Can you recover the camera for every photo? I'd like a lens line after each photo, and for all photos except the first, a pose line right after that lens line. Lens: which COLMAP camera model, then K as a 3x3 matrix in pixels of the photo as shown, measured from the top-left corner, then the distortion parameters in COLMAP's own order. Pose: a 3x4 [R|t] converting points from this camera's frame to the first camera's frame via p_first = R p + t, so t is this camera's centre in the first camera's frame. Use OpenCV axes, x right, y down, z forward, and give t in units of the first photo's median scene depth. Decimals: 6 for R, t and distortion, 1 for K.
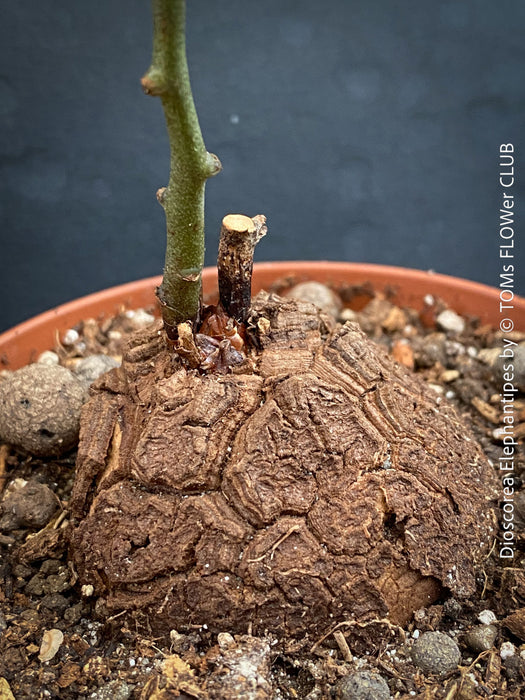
lens RADIAL K [[1028.7, 0, 265.1], [0, 1028.7, 315.2], [0, 0, 1]] dist [0.161270, -0.741171]
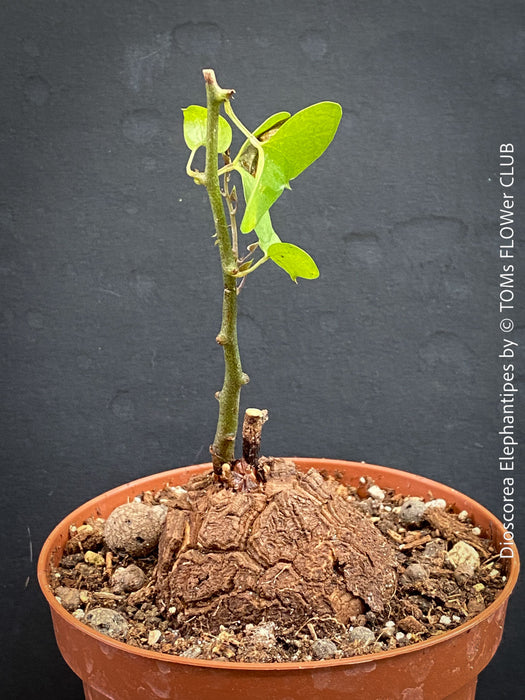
lens RADIAL K [[1028.7, 0, 265.1], [0, 1028.7, 315.2], [0, 0, 1]] dist [0.161270, -0.741171]
pose [[0.999225, 0.006943, 0.038745, -0.084700], [0.003536, 0.964512, -0.264014, 0.253568], [-0.039203, 0.263946, 0.963740, -0.929355]]
